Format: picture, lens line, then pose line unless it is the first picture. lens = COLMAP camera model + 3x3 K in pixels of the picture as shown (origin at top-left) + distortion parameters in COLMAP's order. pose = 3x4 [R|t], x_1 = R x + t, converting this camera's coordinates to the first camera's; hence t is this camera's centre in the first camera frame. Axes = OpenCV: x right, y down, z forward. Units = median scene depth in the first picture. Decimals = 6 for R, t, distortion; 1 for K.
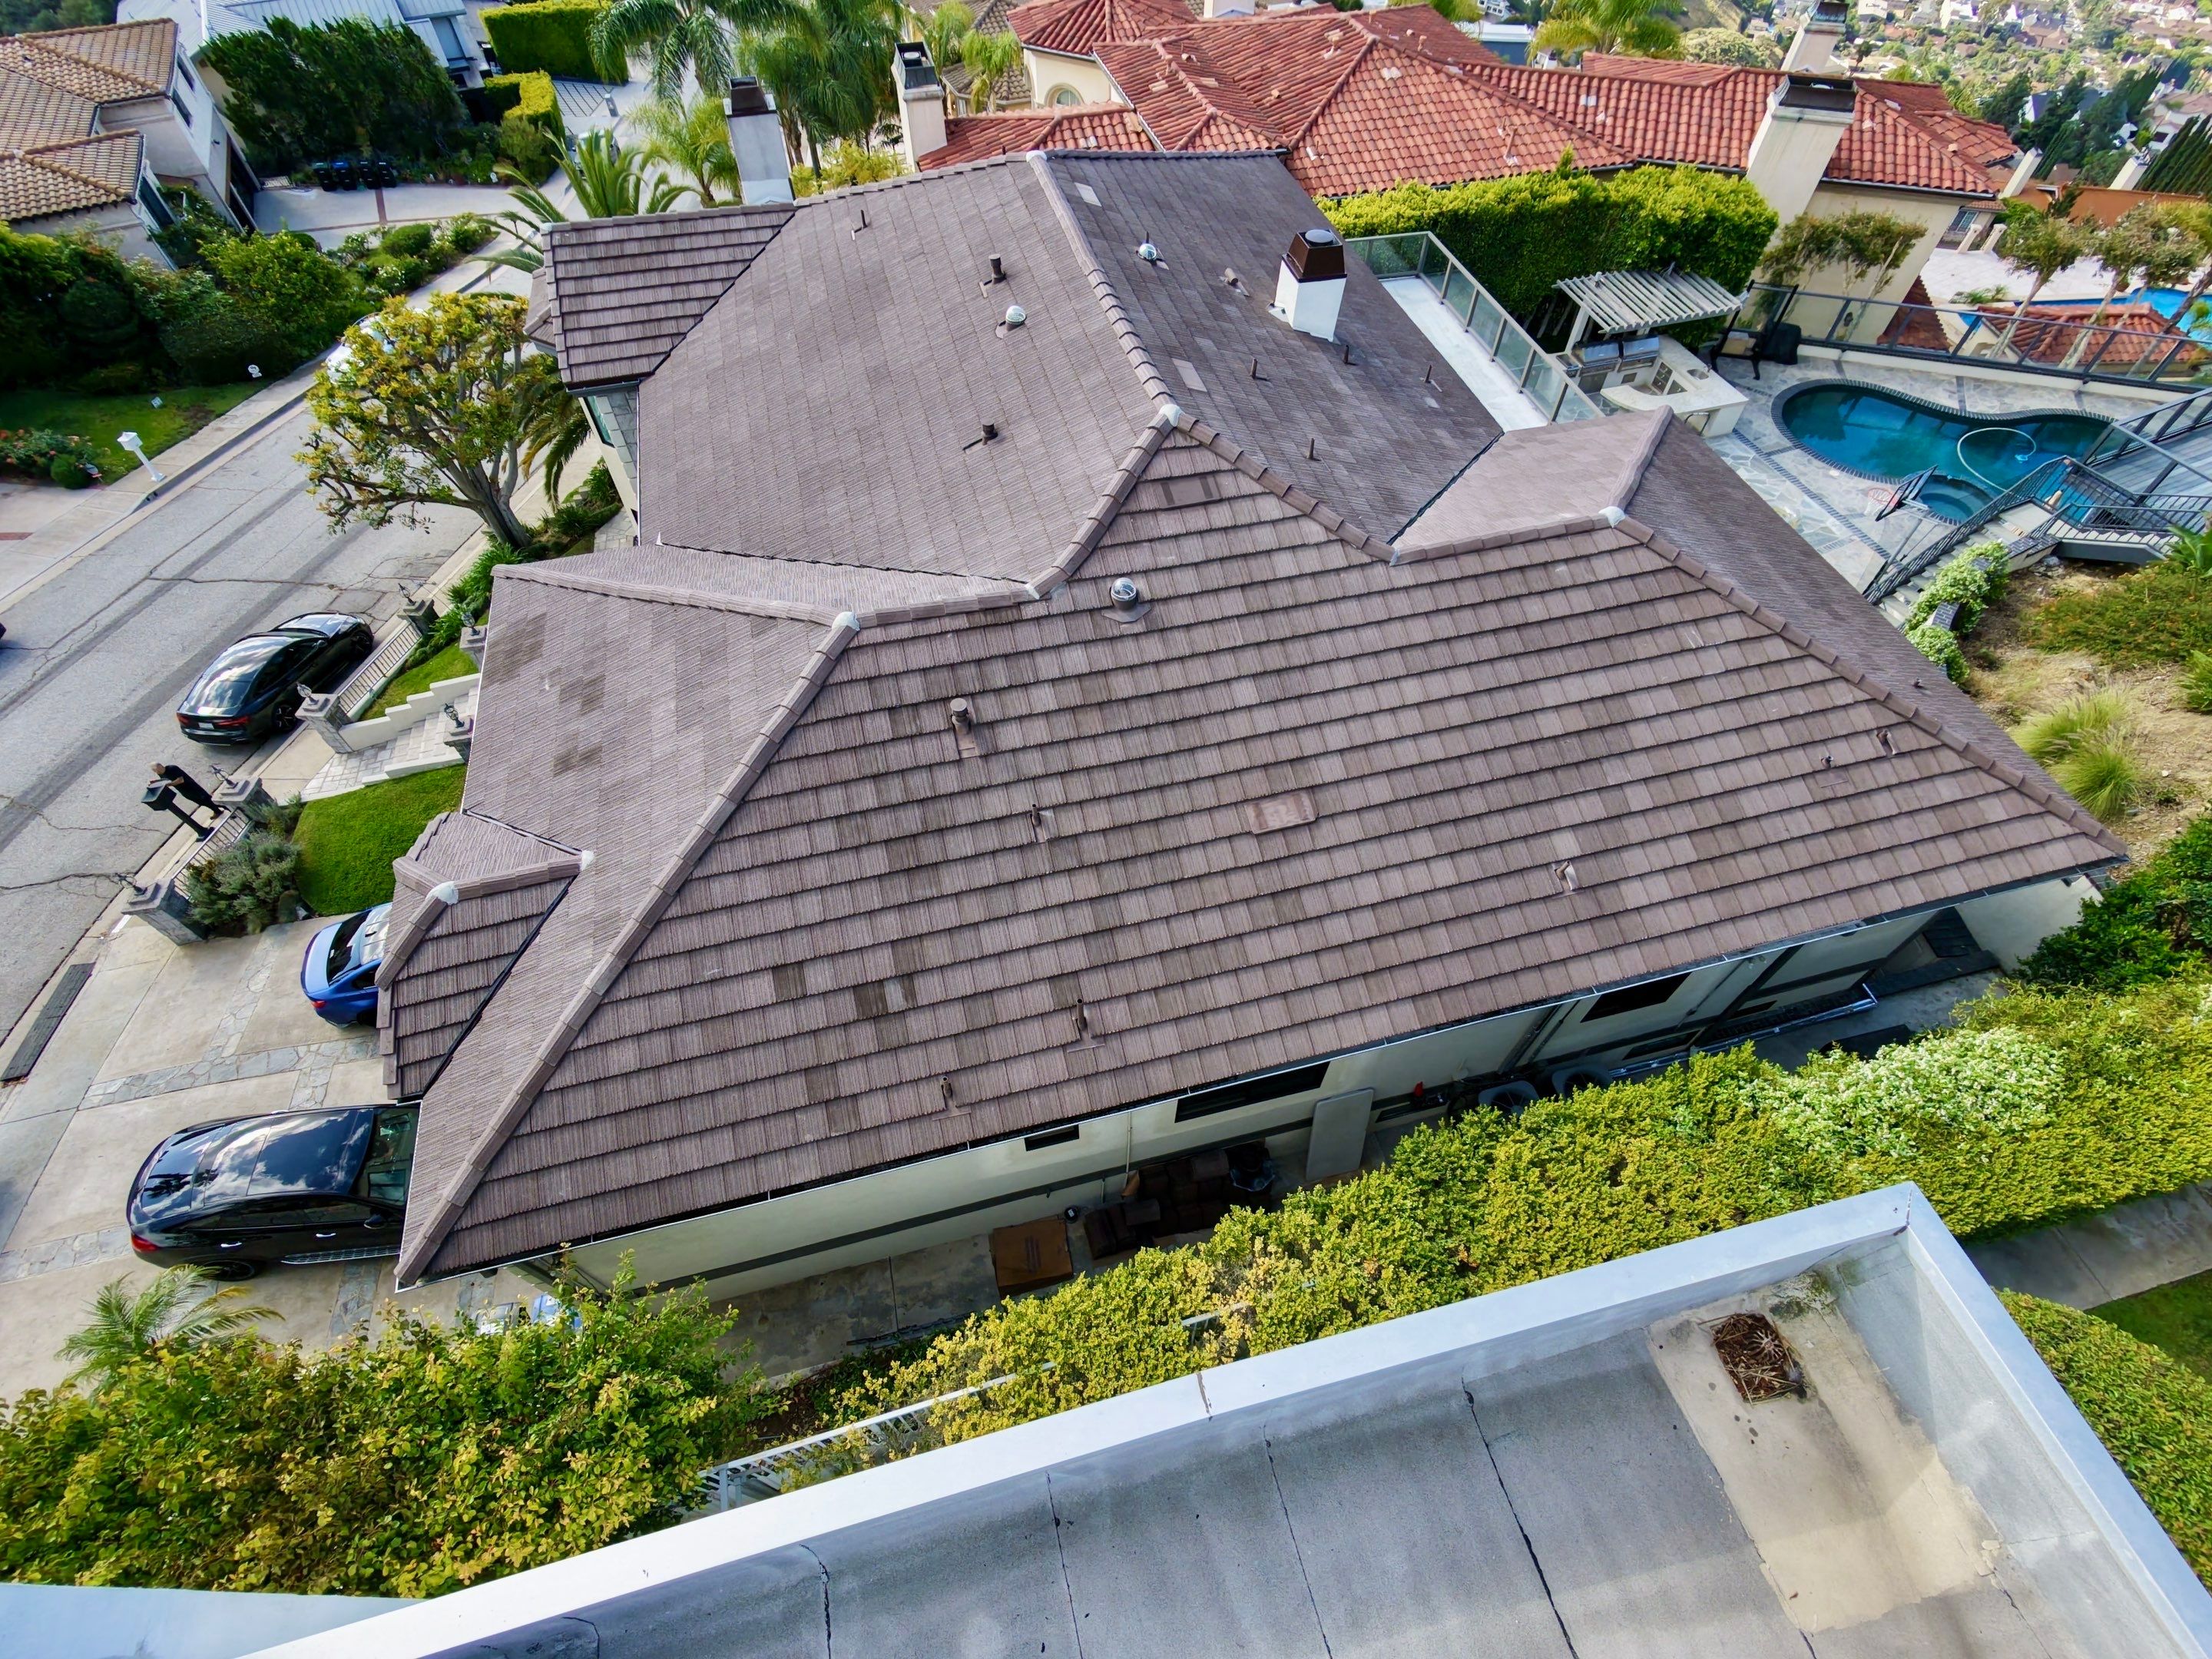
lens RADIAL K [[1052.4, 0, 1111.9], [0, 1052.4, 835.3], [0, 0, 1]] dist [0.000558, 0.000961]
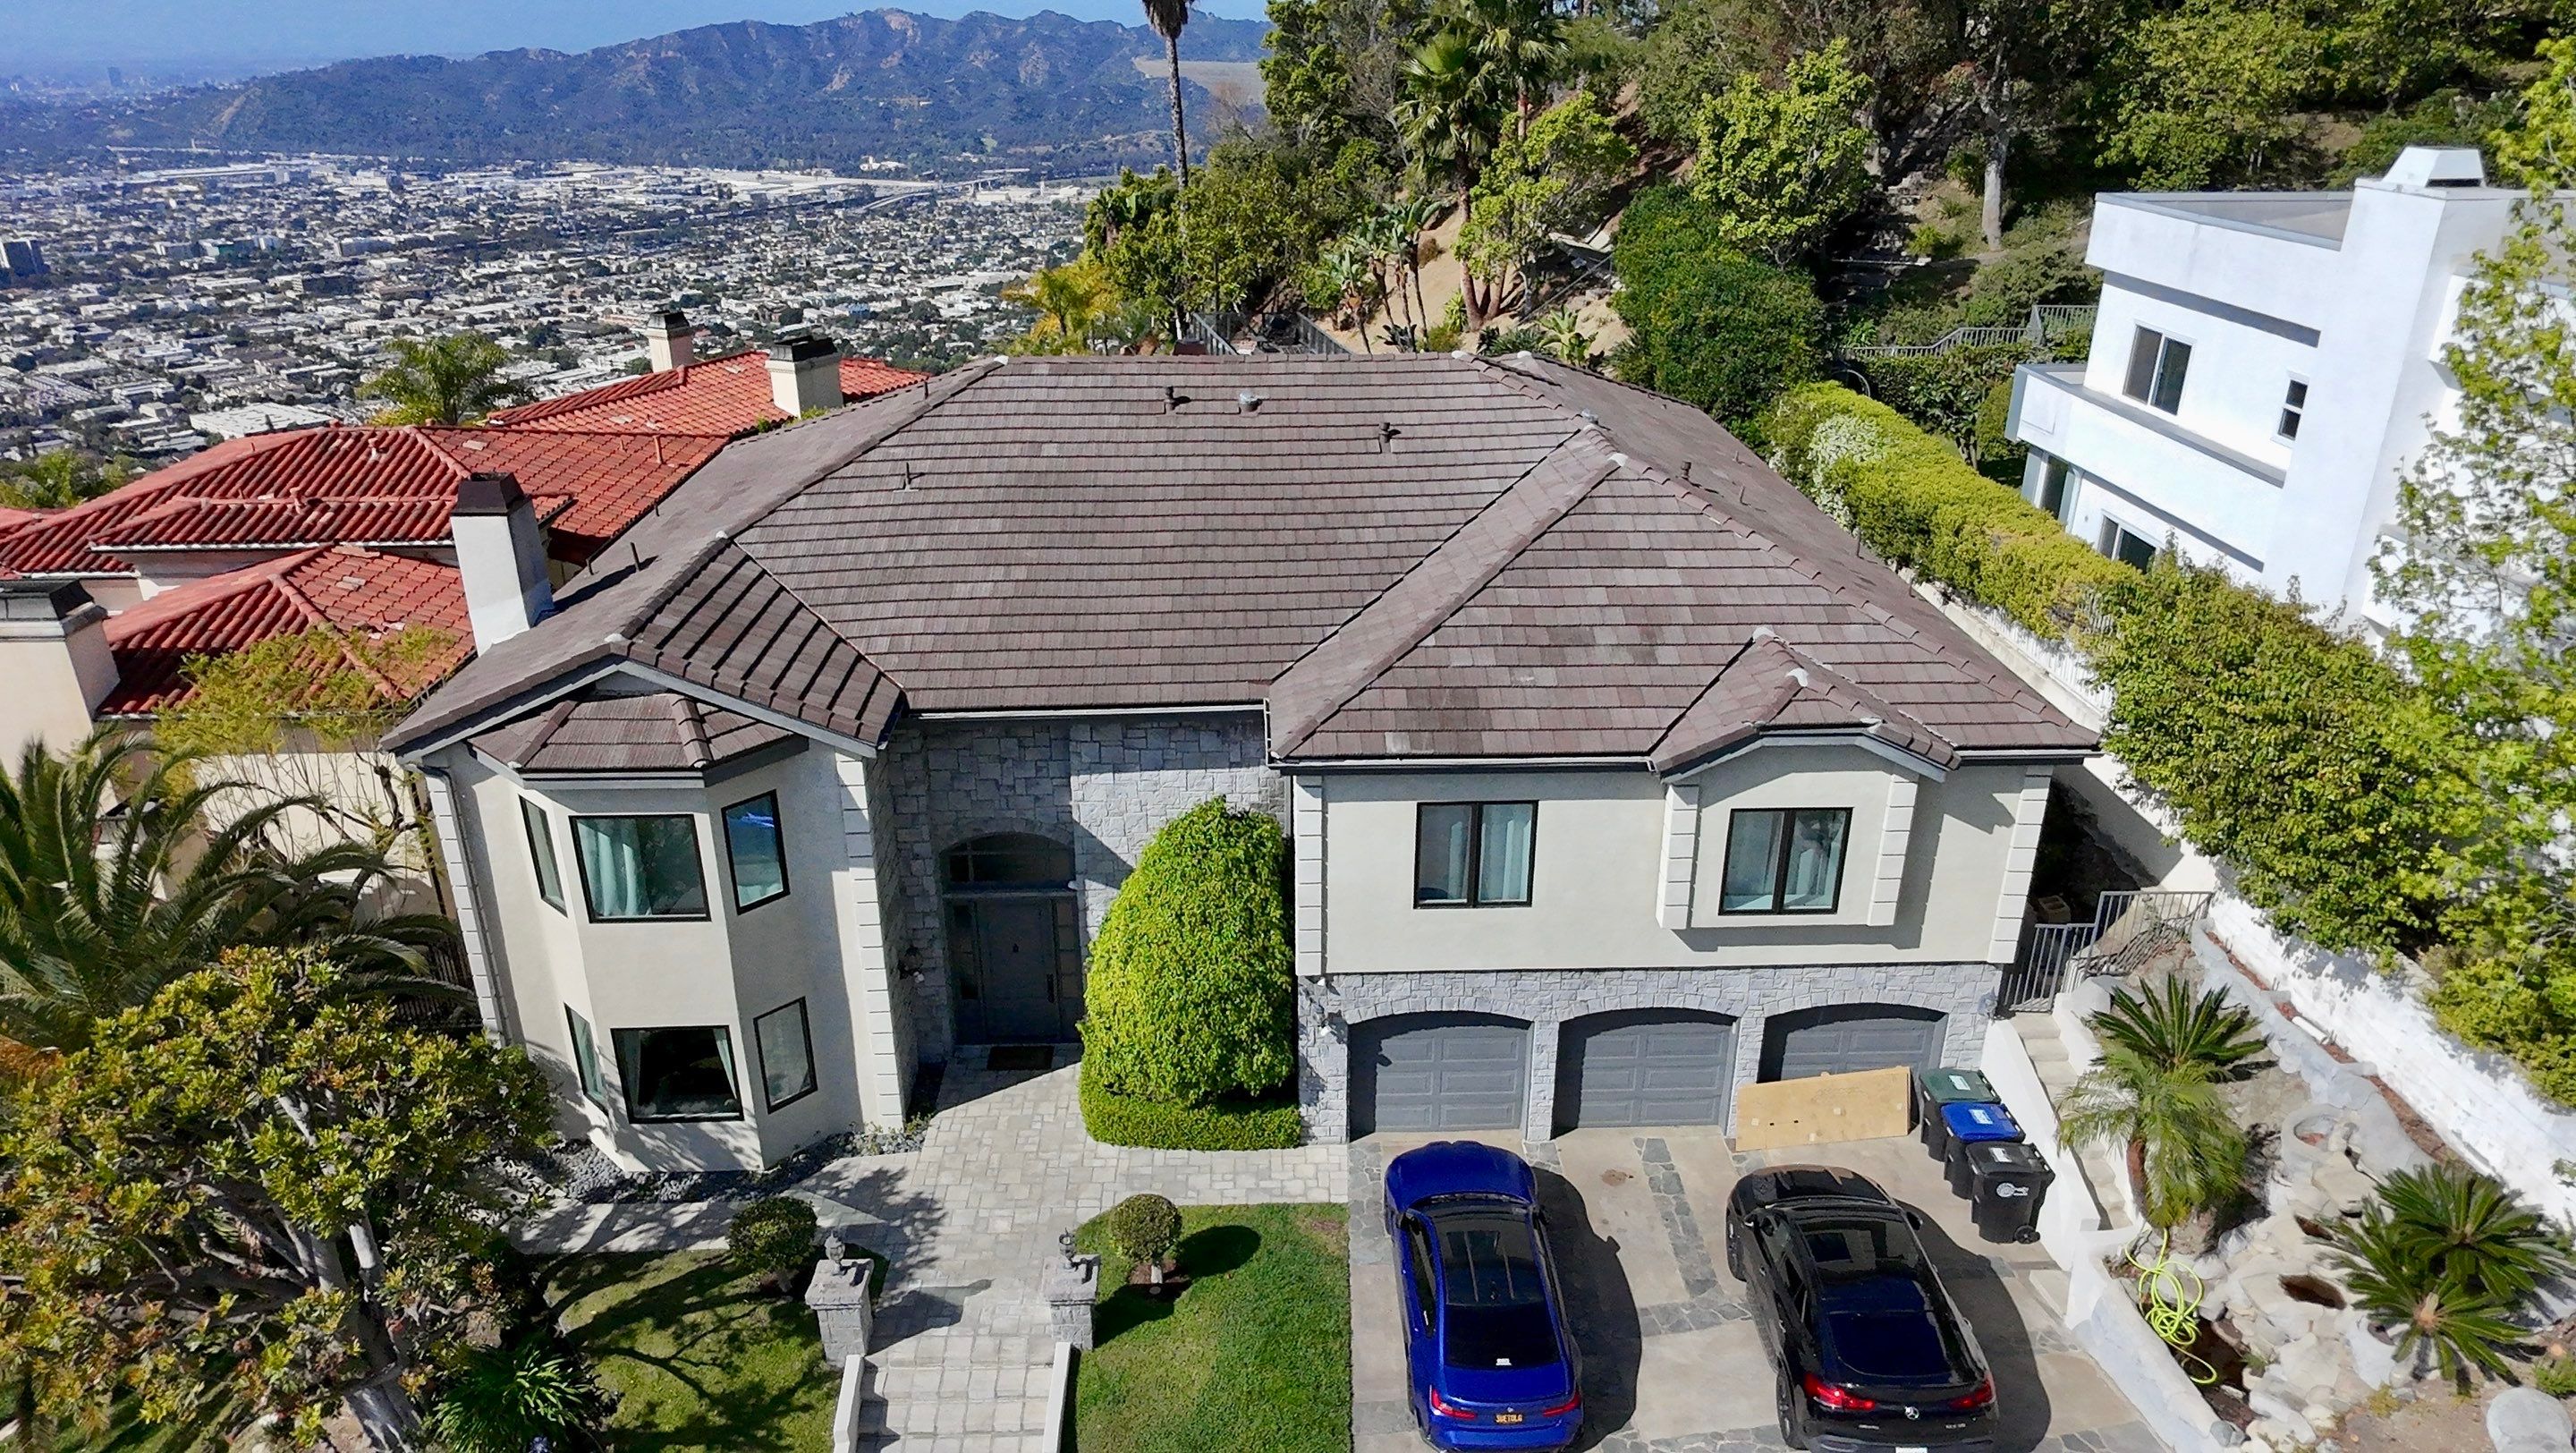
lens RADIAL K [[1638.7, 0, 1291.8], [0, 1638.7, 741.2], [0, 0, 1]] dist [0.005128, -0.002631]
pose [[0.221445, -0.397122, 0.890649, -1.225446], [0.784733, 0.614779, 0.079007, -0.247128], [-0.578927, 0.681426, 0.447774, 0.285871]]
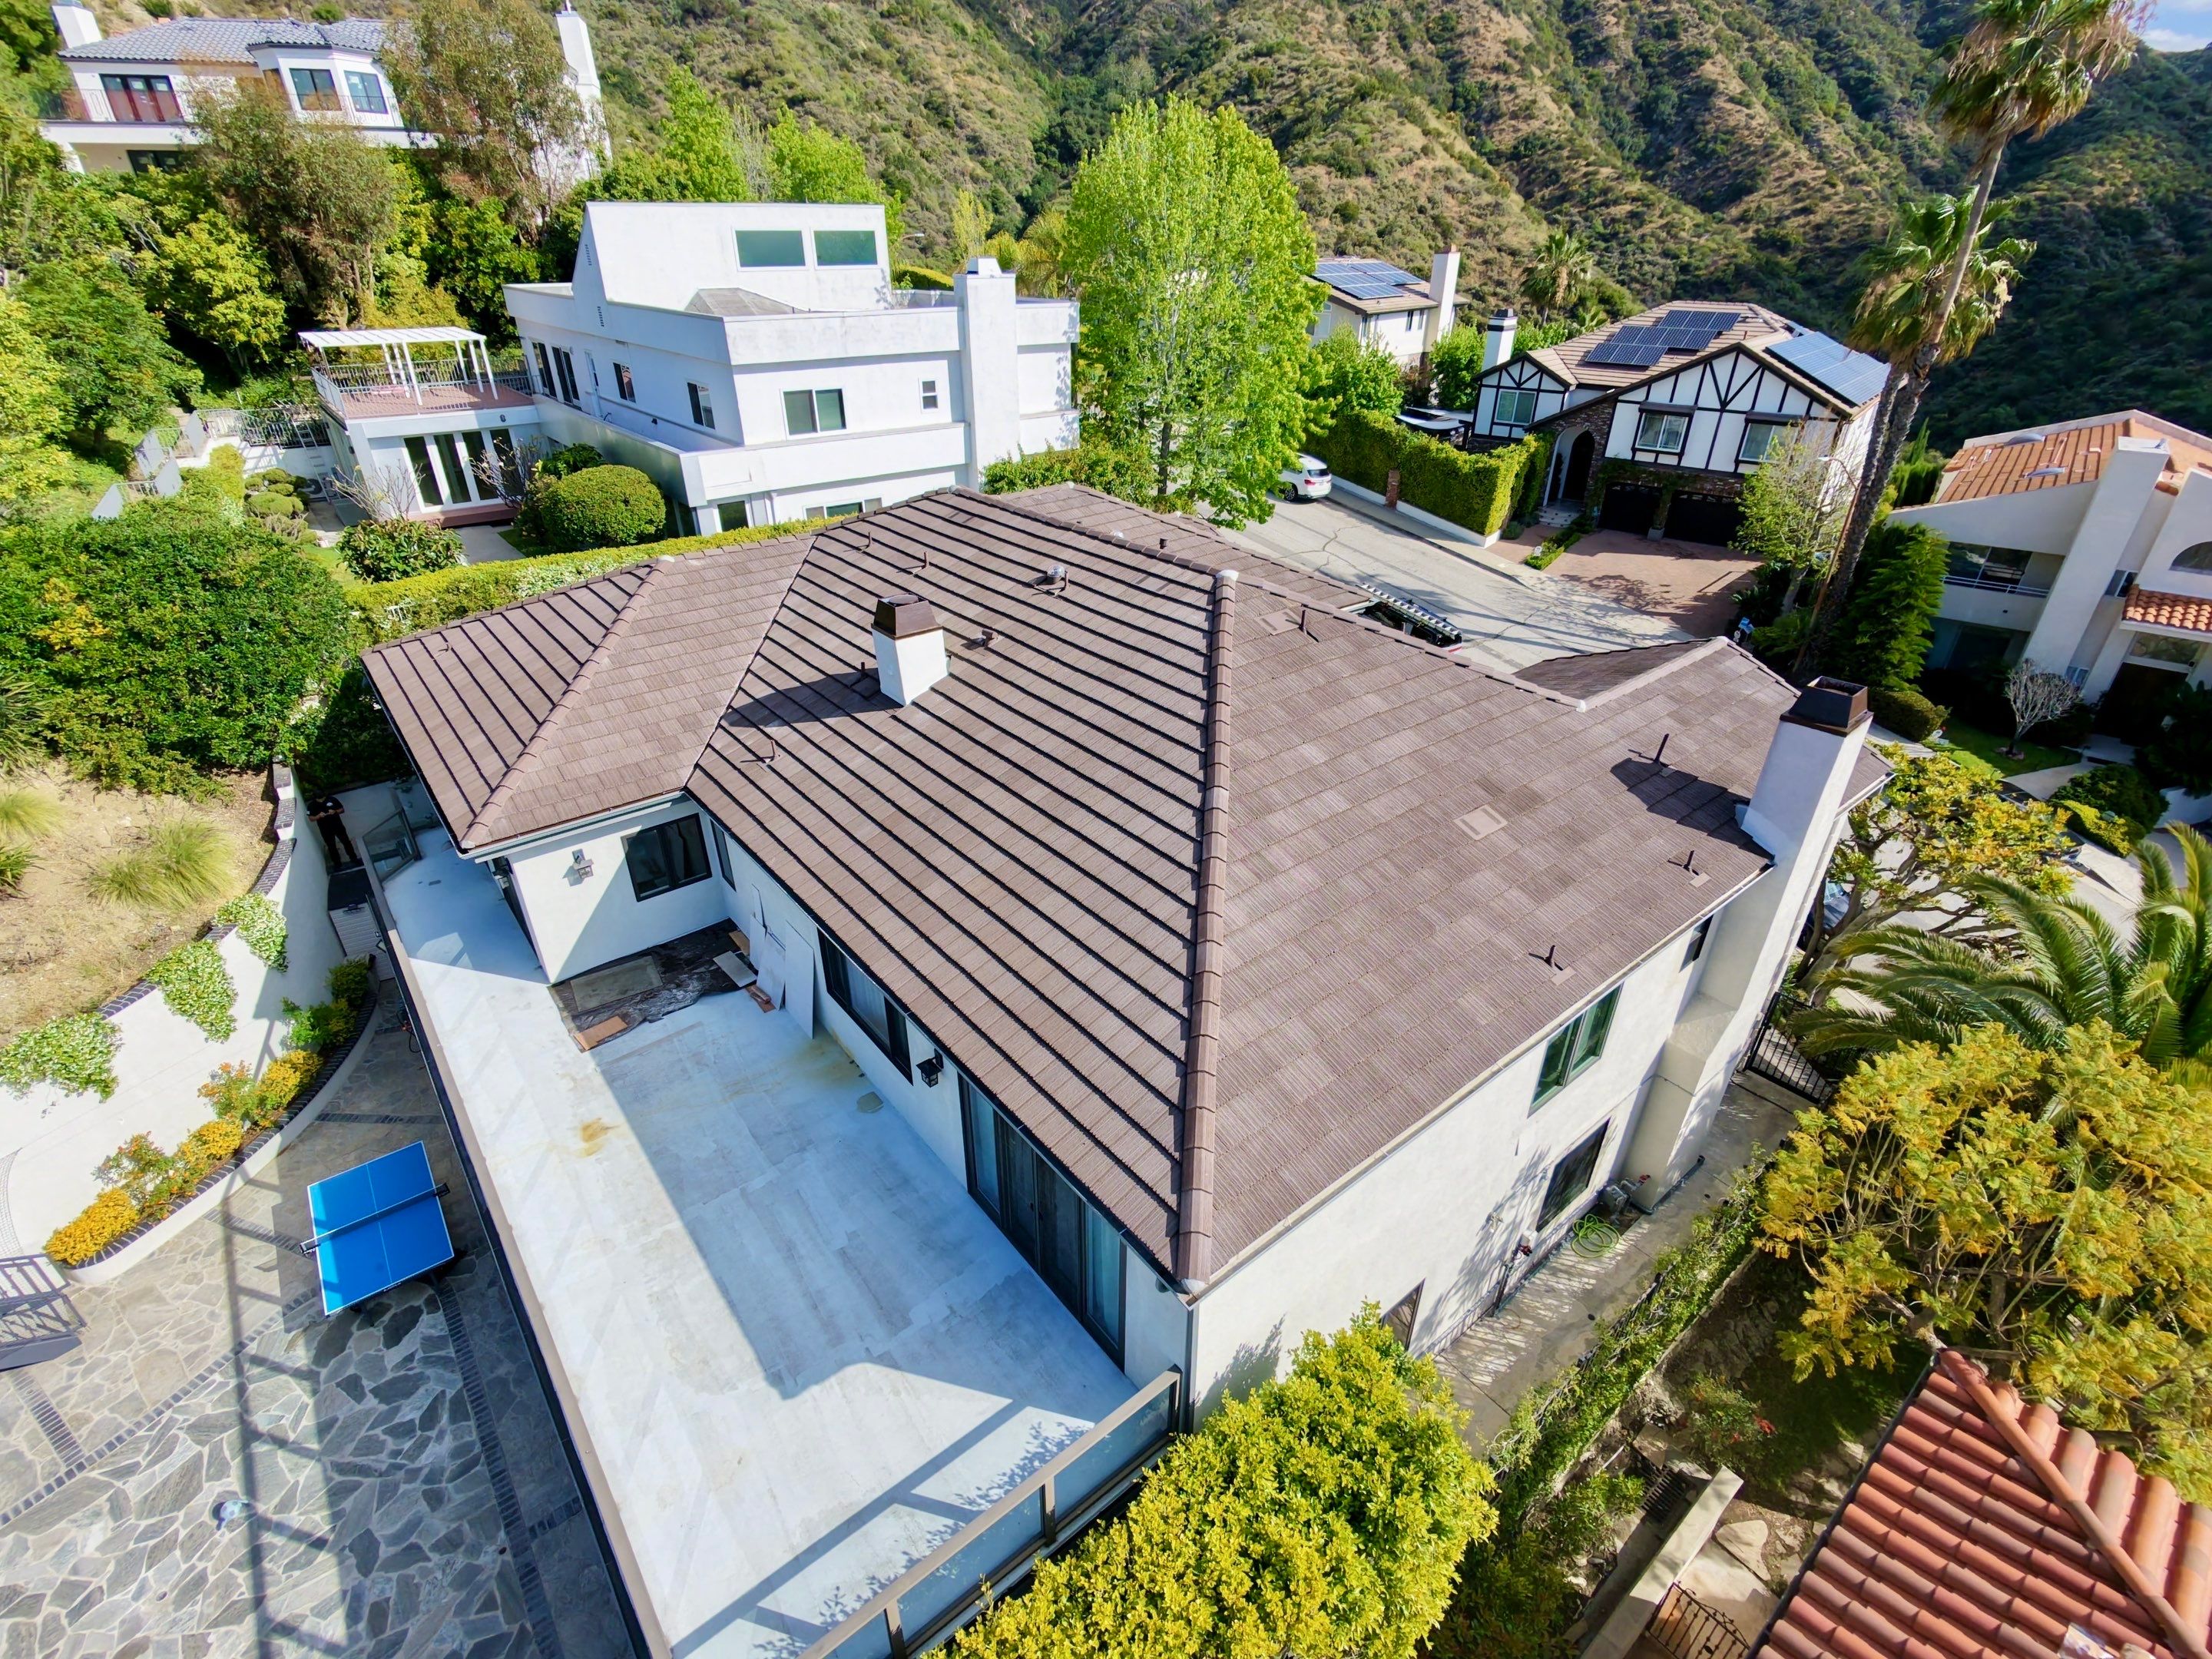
lens RADIAL K [[1052.4, 0, 1103.8], [0, 1052.4, 831.6], [0, 0, 1]] dist [0.000558, 0.000961]
pose [[-0.911962, 0.196186, -0.360329, 0.308751], [-0.332059, 0.162872, 0.929091, -1.089534], [0.240962, 0.966946, -0.083388, 0.977463]]
